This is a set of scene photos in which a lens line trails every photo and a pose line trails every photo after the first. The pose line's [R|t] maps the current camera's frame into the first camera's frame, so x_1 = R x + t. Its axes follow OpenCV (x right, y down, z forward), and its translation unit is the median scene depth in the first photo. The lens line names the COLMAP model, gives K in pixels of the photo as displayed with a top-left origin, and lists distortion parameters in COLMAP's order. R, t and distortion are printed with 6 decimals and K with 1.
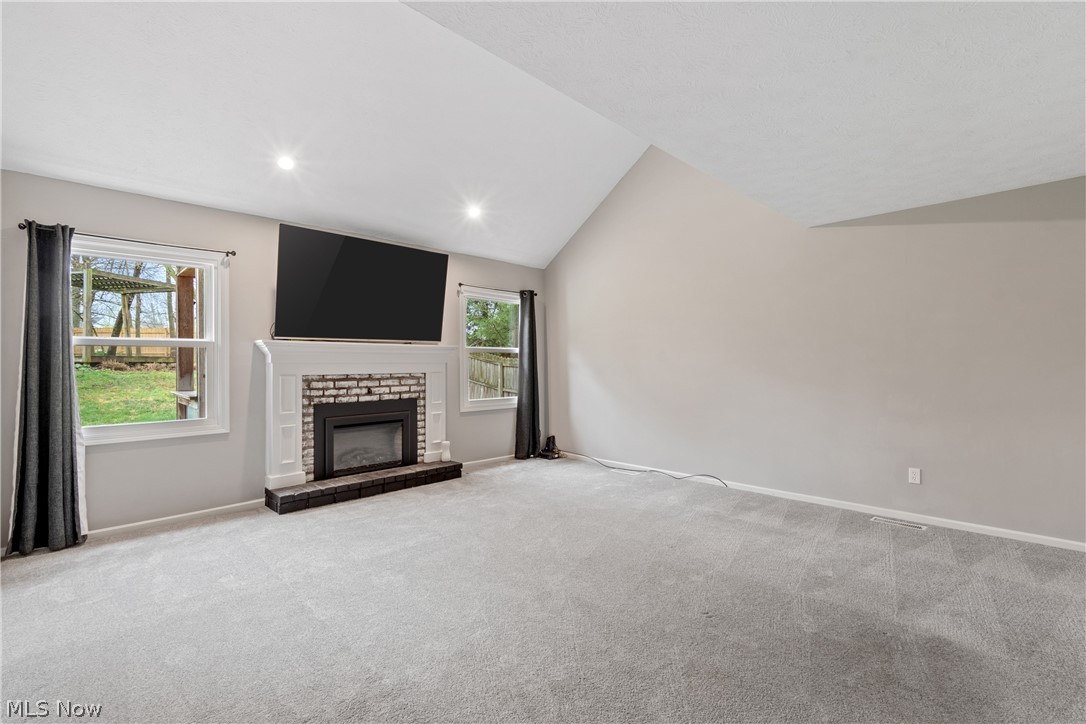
lens RADIAL K [[465.3, 0, 543.0], [0, 465.3, 362.0], [0, 0, 1]] dist [-0.001994, -0.000219]
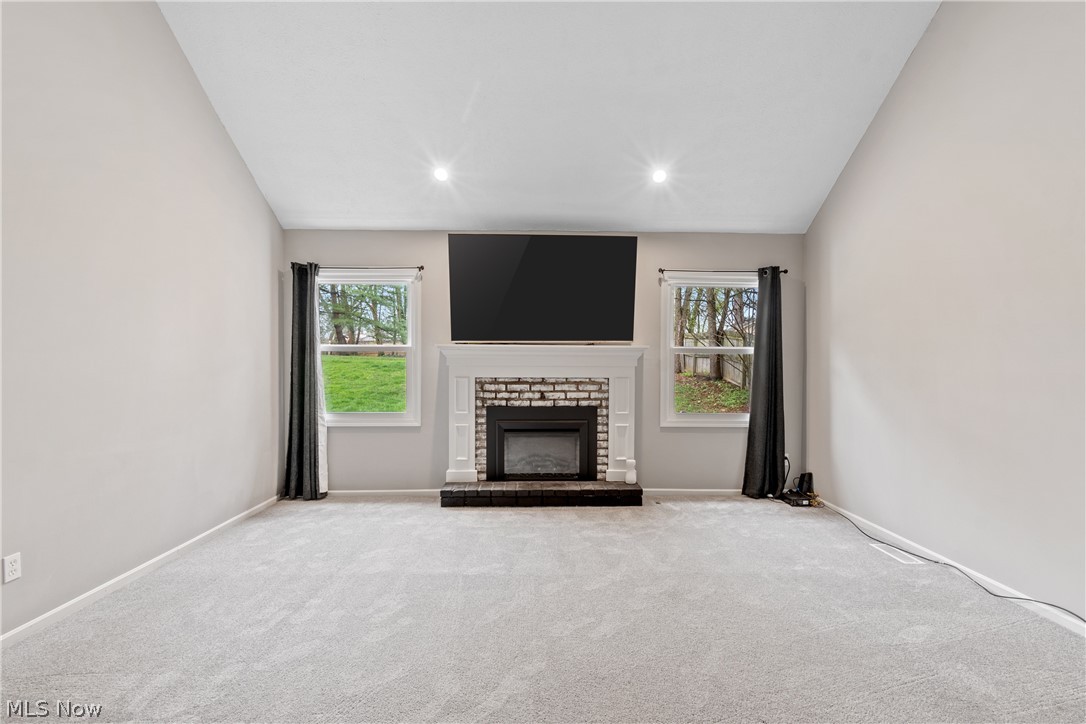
lens RADIAL K [[477.5, 0, 543.0], [0, 477.5, 375.5], [0, 0, 1]] dist [0.002248, 0.000318]
pose [[0.739169, 0.019334, -0.673242, 0.283820], [-0.005317, 0.999724, 0.022873, -0.000877], [0.673499, -0.013327, 0.739068, 0.288037]]
